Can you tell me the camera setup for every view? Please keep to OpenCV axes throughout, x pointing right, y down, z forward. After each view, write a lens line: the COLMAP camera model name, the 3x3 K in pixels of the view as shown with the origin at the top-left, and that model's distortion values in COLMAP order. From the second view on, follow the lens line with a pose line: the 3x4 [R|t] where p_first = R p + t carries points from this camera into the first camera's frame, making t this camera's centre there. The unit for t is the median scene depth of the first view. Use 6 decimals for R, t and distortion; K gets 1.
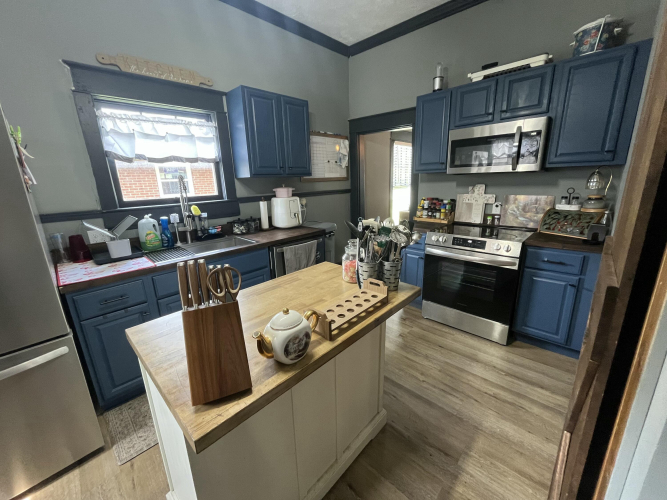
lens RADIAL K [[270.1, 0, 332.1], [0, 270.1, 249.8], [0, 0, 1]] dist [-0.001544, -0.000351]
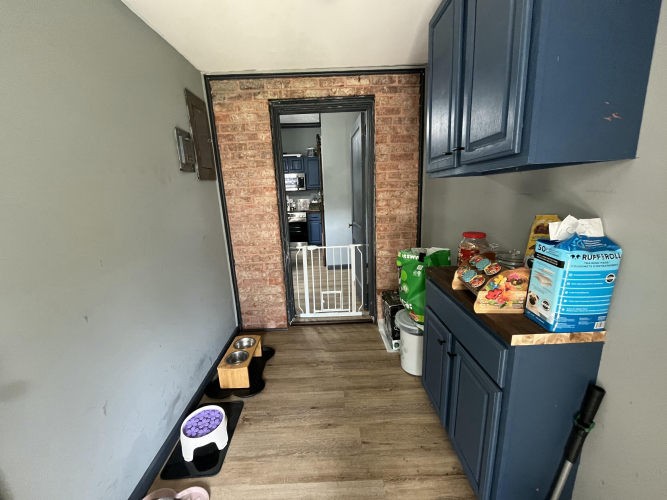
lens RADIAL K [[270.1, 0, 332.0], [0, 270.1, 250.0], [0, 0, 1]] dist [-0.001544, -0.000351]
pose [[0.710840, -0.137142, 0.689854, -1.045007], [0.190892, 0.981610, -0.001557, 0.371538], [-0.676954, 0.132794, 0.723947, -1.135138]]
